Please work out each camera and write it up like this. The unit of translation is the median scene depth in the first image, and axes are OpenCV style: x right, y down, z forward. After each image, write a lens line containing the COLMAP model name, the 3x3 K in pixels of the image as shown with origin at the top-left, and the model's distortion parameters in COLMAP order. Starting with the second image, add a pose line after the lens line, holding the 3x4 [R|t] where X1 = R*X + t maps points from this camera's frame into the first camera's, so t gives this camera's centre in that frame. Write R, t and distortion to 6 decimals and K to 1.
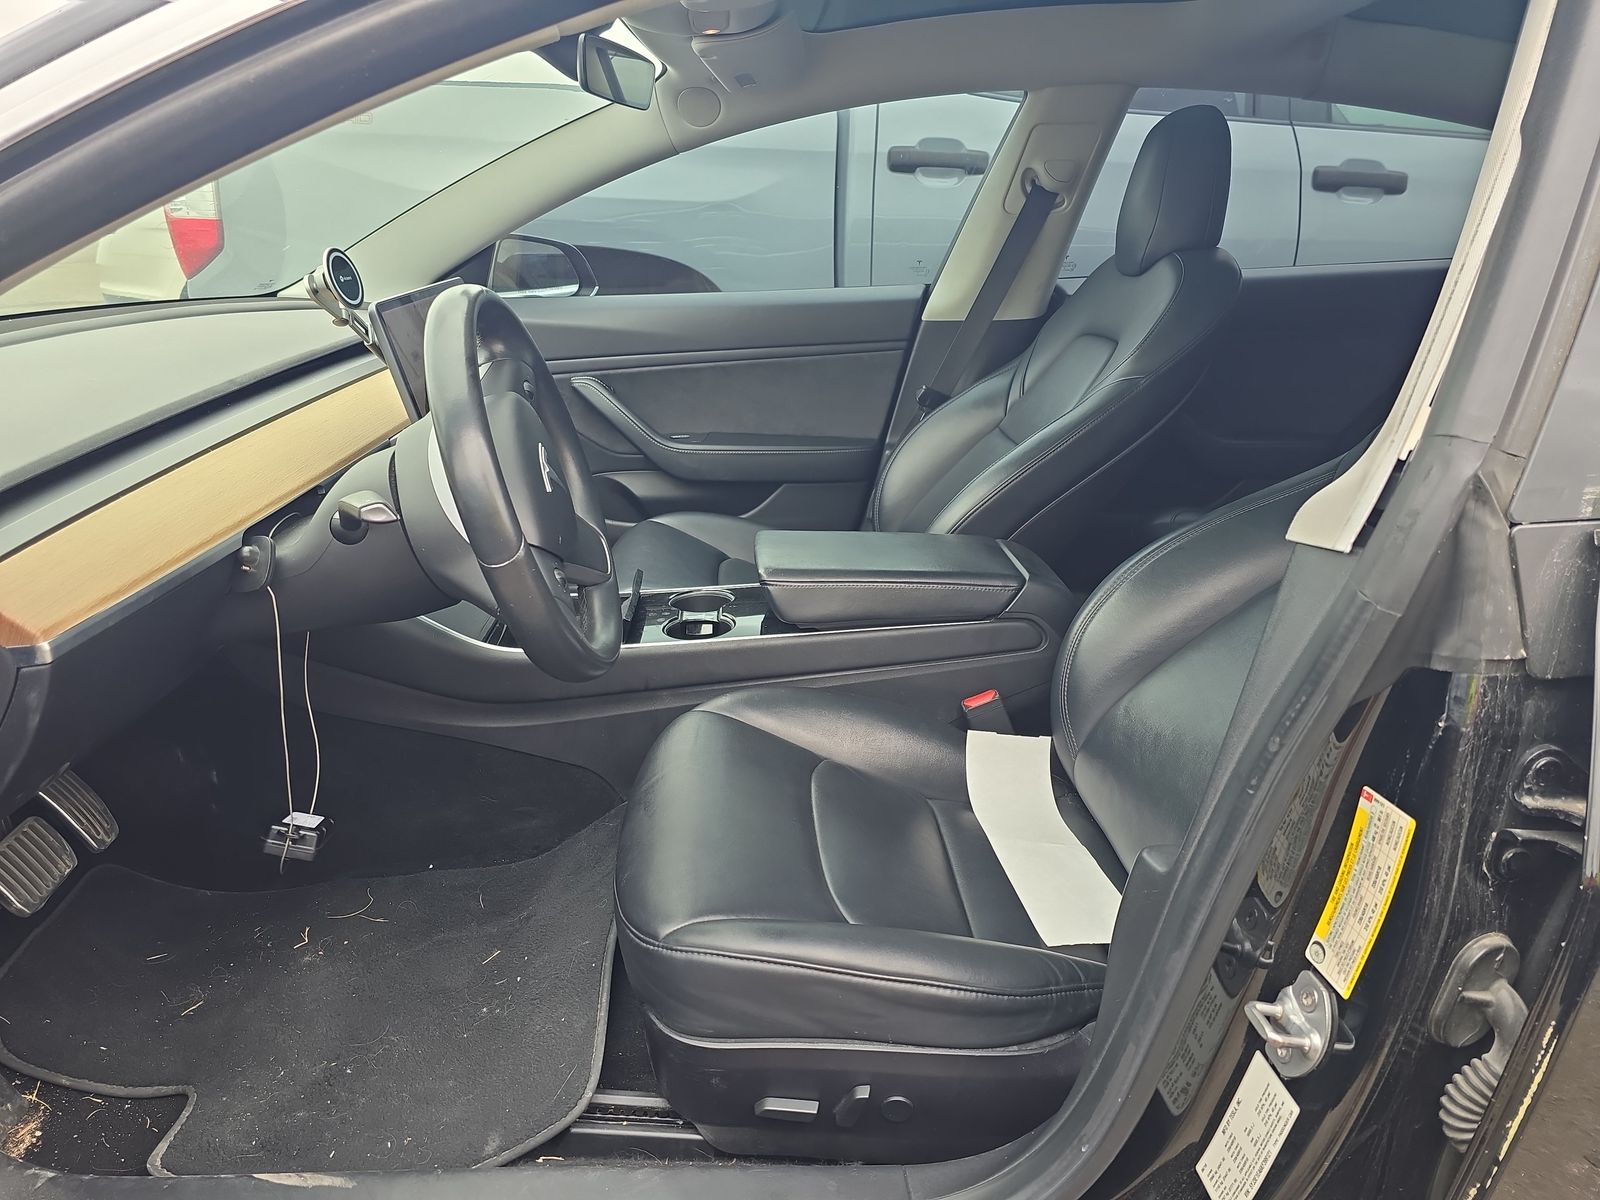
lens RADIAL K [[1093.9, 0, 799.1], [0, 1093.9, 597.2], [0, 0, 1]] dist [-0.007871, -0.012988]
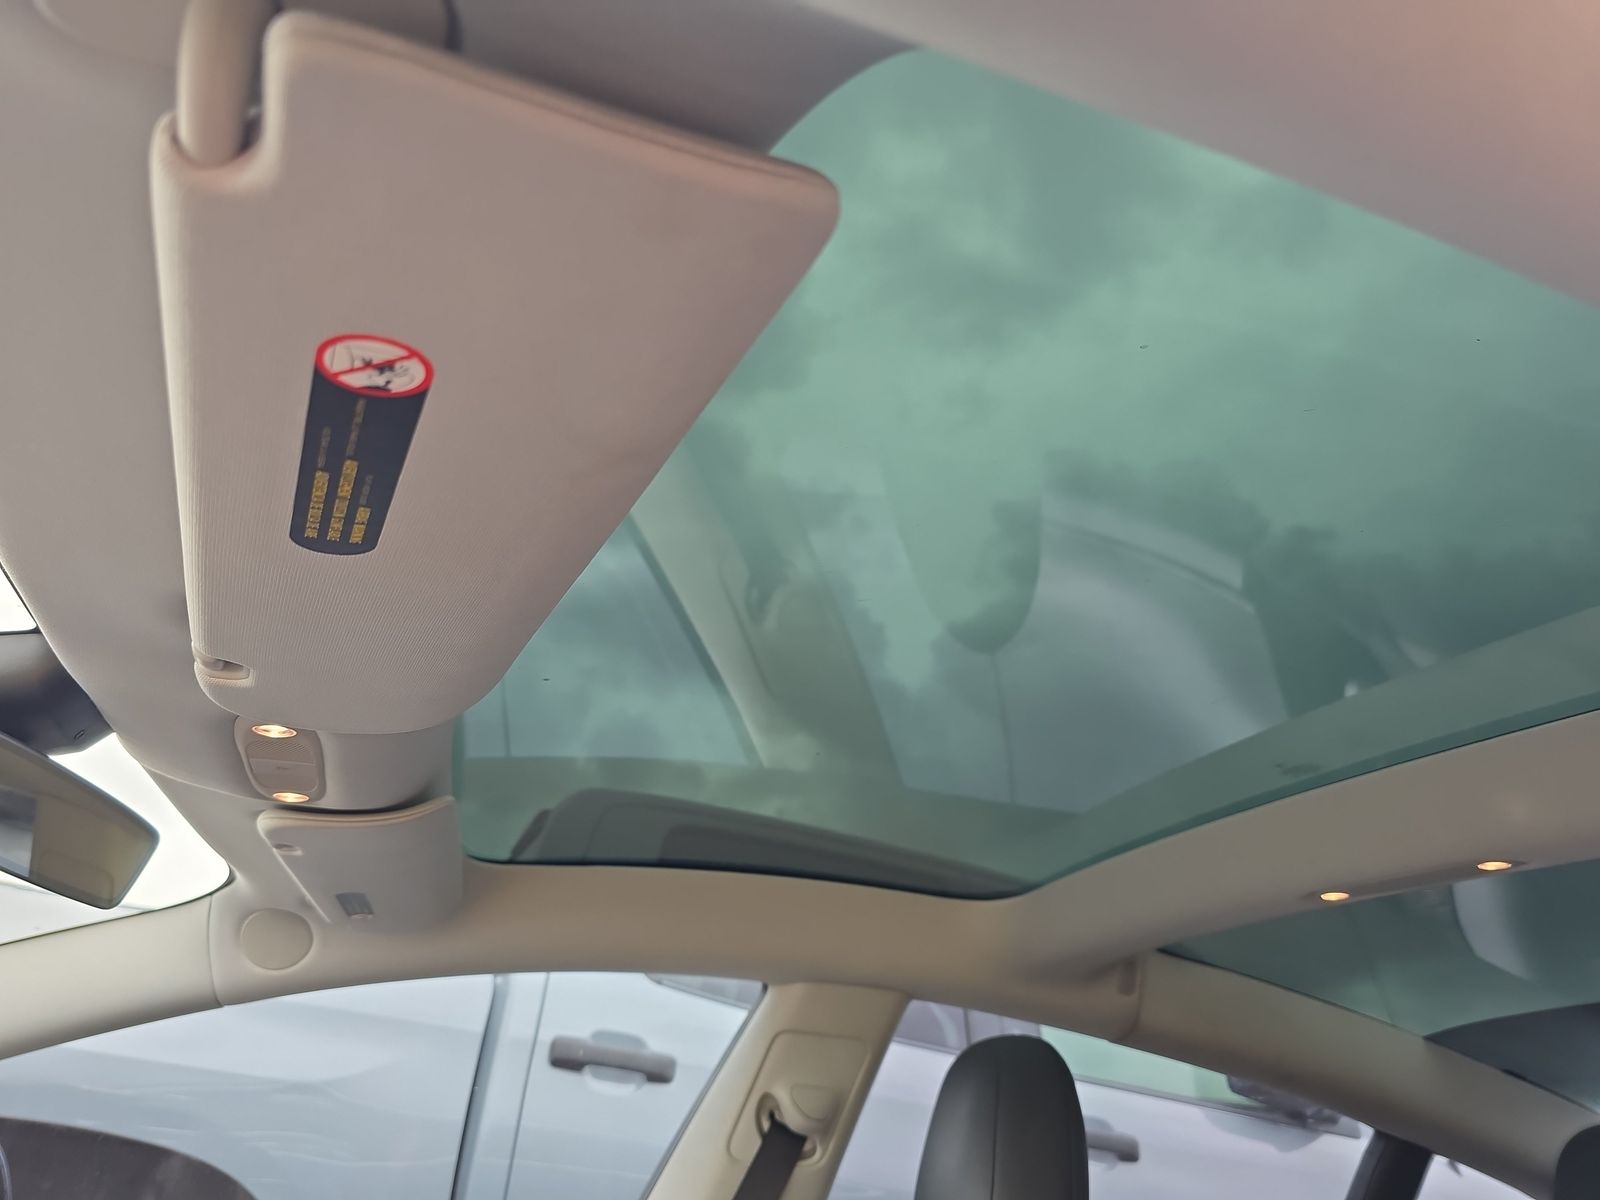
lens RADIAL K [[1093.9, 0, 799.4], [0, 1093.9, 611.9], [0, 0, 1]] dist [-0.007871, -0.012988]
pose [[0.951349, 0.208901, 0.226486, 0.014006], [0.006824, 0.720603, -0.693314, -0.138104], [-0.308041, 0.661129, 0.684119, 0.330893]]
